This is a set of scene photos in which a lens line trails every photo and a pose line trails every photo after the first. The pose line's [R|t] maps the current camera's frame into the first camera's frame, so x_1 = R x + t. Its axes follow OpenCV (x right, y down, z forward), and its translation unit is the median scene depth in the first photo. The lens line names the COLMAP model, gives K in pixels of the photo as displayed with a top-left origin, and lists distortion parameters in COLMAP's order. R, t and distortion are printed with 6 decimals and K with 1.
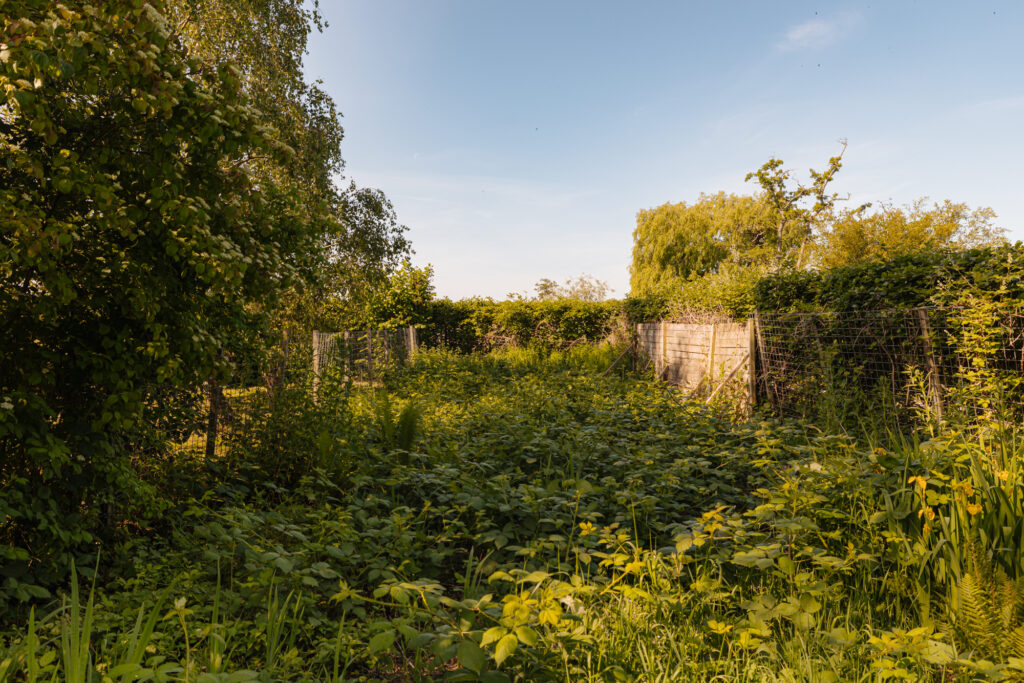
lens RADIAL K [[676.6, 0, 513.7], [0, 676.6, 336.2], [0, 0, 1]] dist [-0.003093, -0.000116]
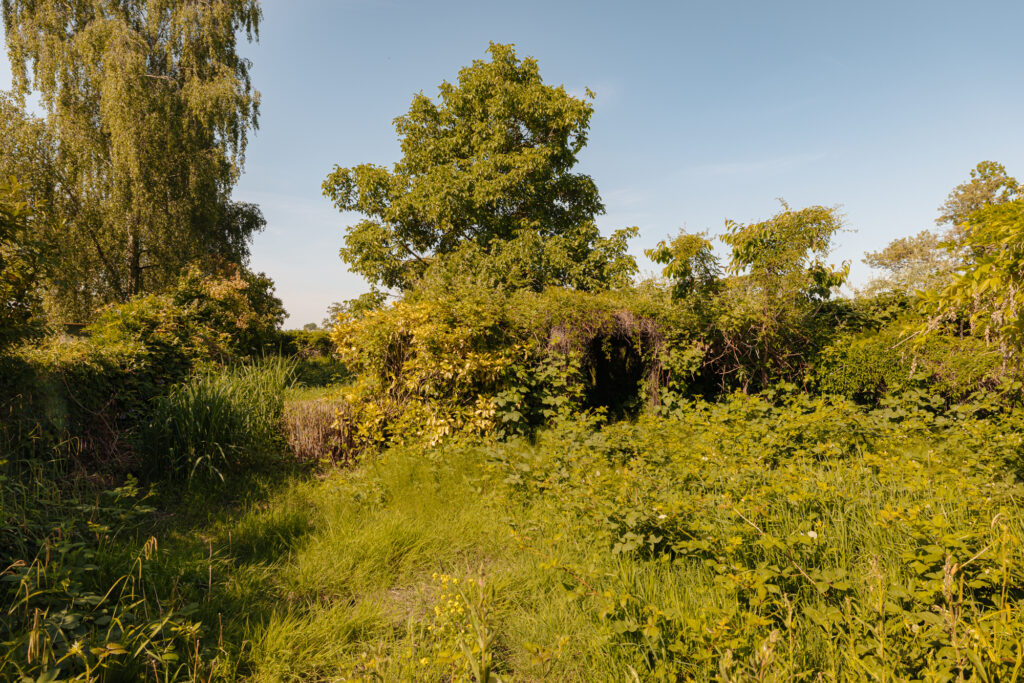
lens RADIAL K [[648.3, 0, 506.4], [0, 648.3, 337.5], [0, 0, 1]] dist [0.005473, -0.003628]
pose [[0.954465, 0.007462, 0.298228, -0.042151], [-0.000344, 0.999714, -0.023912, 0.006313], [-0.298321, 0.022721, 0.954195, -0.865768]]
